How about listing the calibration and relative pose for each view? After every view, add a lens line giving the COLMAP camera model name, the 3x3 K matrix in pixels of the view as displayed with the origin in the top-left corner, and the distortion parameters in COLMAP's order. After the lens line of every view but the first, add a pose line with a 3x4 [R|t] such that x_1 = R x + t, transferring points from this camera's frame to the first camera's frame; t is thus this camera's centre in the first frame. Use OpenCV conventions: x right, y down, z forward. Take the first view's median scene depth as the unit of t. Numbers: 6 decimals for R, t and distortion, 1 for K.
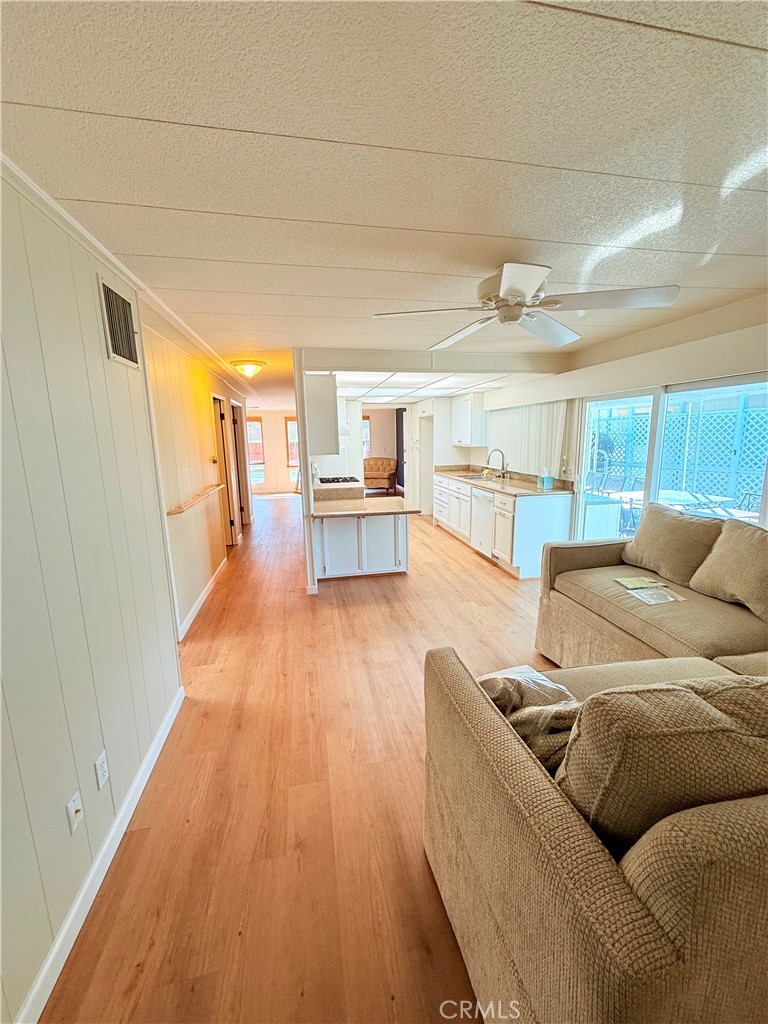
lens RADIAL K [[409.6, 0, 380.9], [0, 409.6, 511.6], [0, 0, 1]] dist [-0.000137, 0.000308]
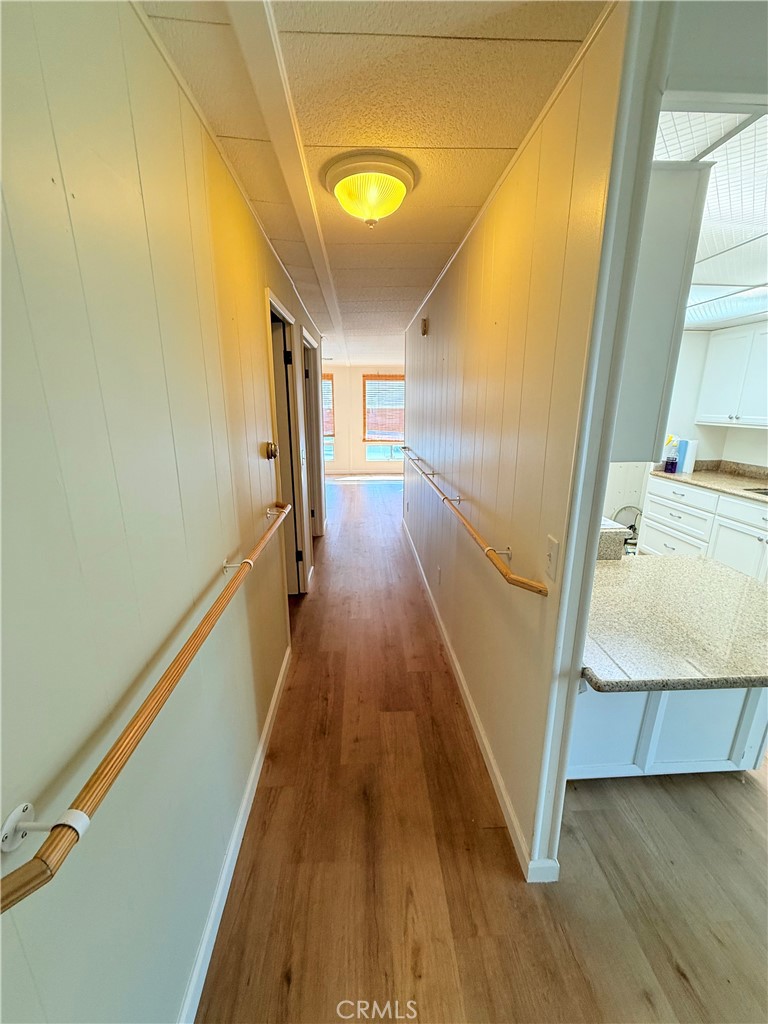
lens RADIAL K [[409.6, 0, 380.9], [0, 409.6, 511.6], [0, 0, 1]] dist [-0.000137, 0.000308]
pose [[0.990788, 0.053948, -0.124212, -0.203698], [-0.044084, 0.995752, 0.080842, -0.089851], [0.128045, -0.074622, 0.988957, 0.508142]]
